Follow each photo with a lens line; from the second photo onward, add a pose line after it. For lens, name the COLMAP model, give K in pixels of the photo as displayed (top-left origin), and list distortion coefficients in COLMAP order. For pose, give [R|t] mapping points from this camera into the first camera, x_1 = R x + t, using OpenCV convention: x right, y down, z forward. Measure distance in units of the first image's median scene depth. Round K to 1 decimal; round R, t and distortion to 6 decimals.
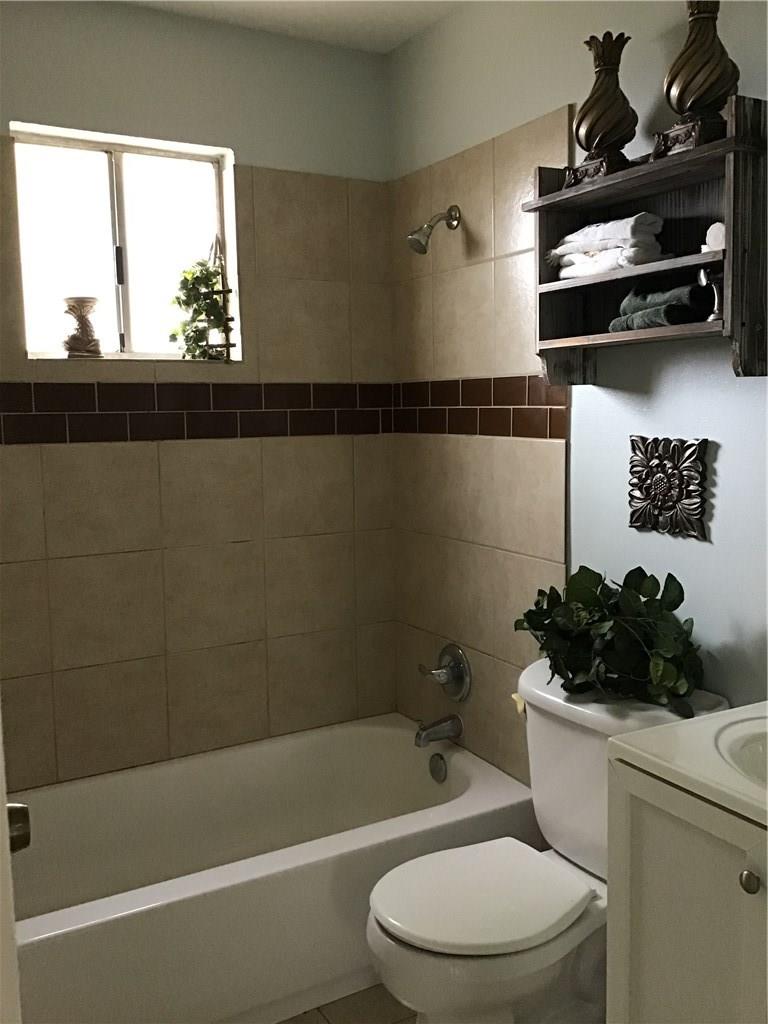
lens RADIAL K [[914.0, 0, 395.3], [0, 914.0, 501.0], [0, 0, 1]] dist [0.125902, -0.243068]
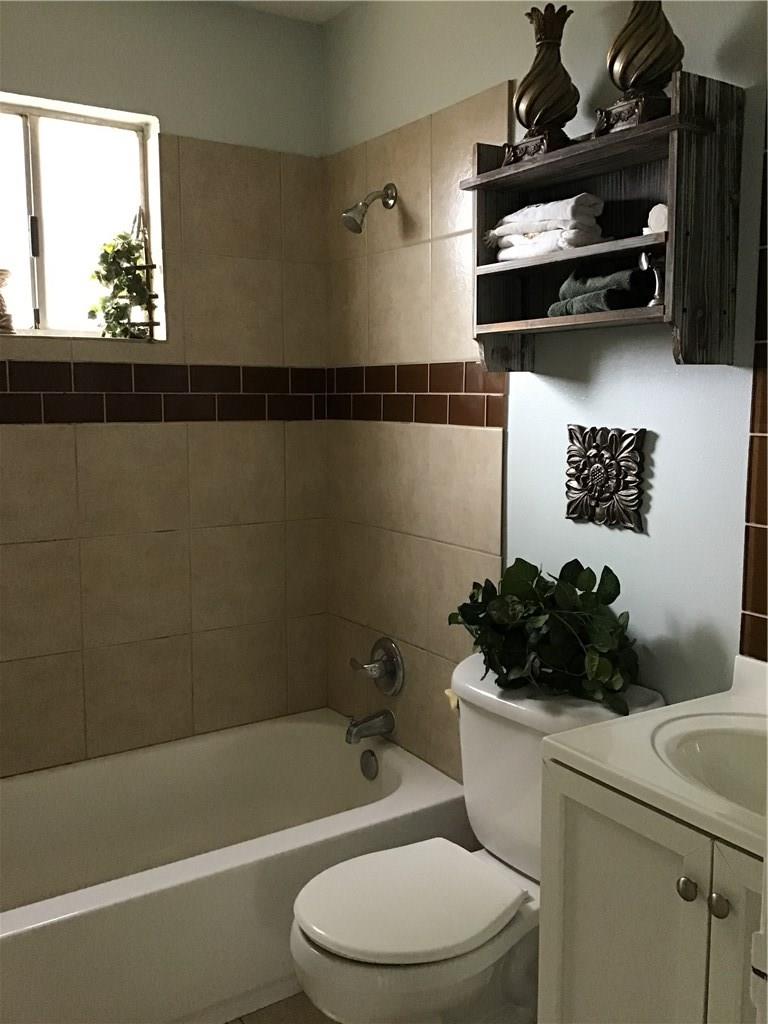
lens RADIAL K [[914.0, 0, 395.3], [0, 914.0, 501.0], [0, 0, 1]] dist [0.125902, -0.243068]
pose [[0.997682, 0.008432, 0.067520, 0.006263], [-0.009145, 0.999906, 0.010250, 0.001224], [-0.067427, -0.010843, 0.997665, 0.033484]]
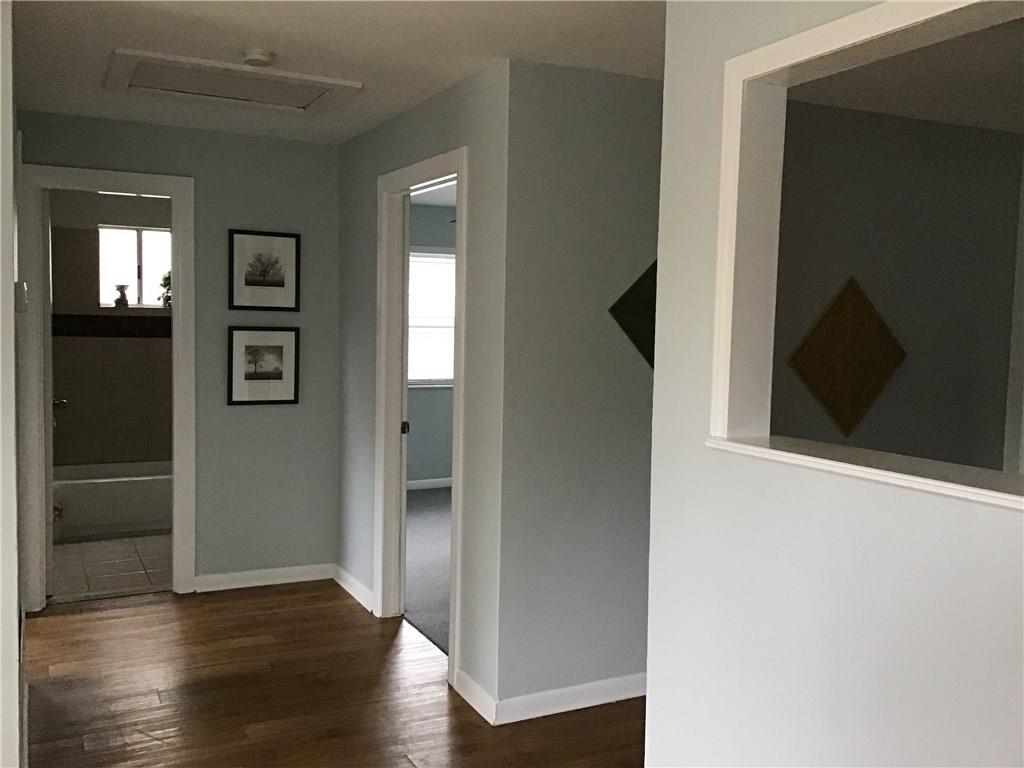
lens RADIAL K [[906.1, 0, 504.0], [0, 906.1, 378.4], [0, 0, 1]] dist [0.100568, -0.178707]
pose [[0.997827, 0.039898, -0.052434, 0.910473], [-0.041964, 0.998361, -0.038919, 0.111652], [0.050795, 0.041035, 0.997866, -1.584493]]
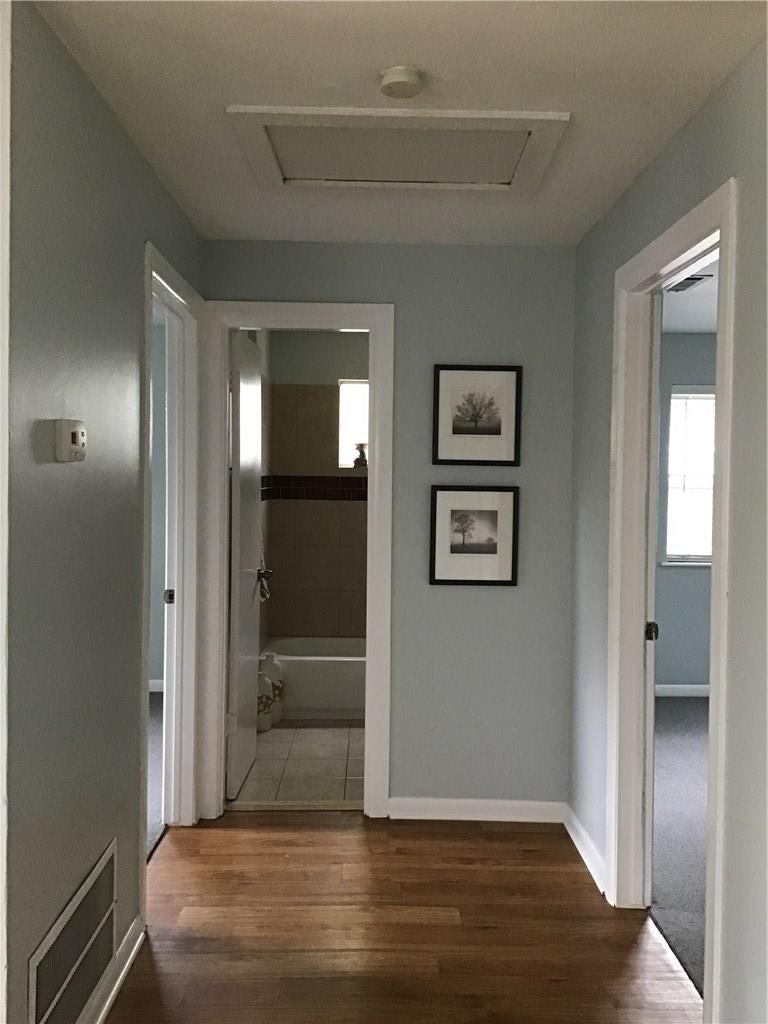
lens RADIAL K [[914.0, 0, 395.3], [0, 914.0, 501.0], [0, 0, 1]] dist [0.125902, -0.243068]
pose [[0.877079, 0.040072, -0.478672, 0.911382], [-0.077506, 0.995263, -0.058697, 0.073821], [0.474053, 0.088582, 0.876029, -1.090352]]
